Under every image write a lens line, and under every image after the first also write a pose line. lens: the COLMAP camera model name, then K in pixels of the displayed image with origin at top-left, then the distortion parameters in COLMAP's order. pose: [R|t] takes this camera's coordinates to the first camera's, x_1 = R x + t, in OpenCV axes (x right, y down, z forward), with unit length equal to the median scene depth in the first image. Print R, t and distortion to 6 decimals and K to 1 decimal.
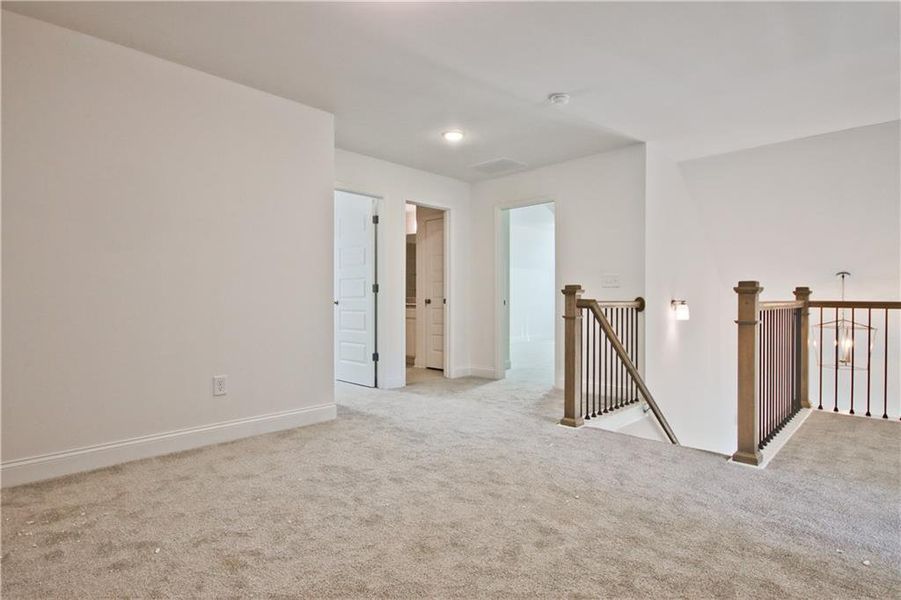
lens RADIAL K [[473.5, 0, 450.3], [0, 473.5, 300.4], [0, 0, 1]] dist [-0.003588, -0.001059]
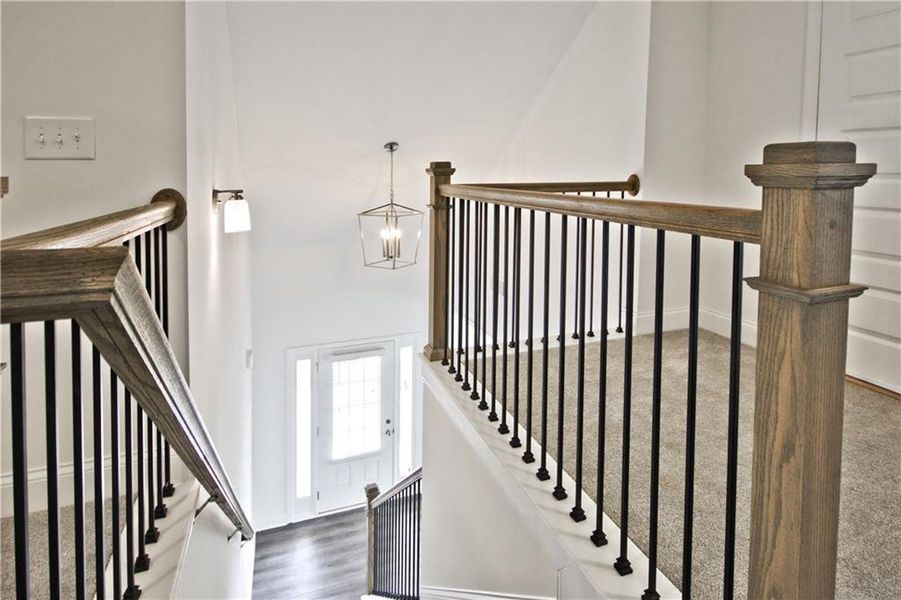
lens RADIAL K [[473.5, 0, 450.2], [0, 473.5, 299.0], [0, 0, 1]] dist [-0.003588, -0.001059]
pose [[0.458181, -0.239053, 0.856110, 0.171027], [0.015450, 0.965152, 0.261233, -0.016896], [-0.888725, -0.106465, 0.445908, 0.636640]]
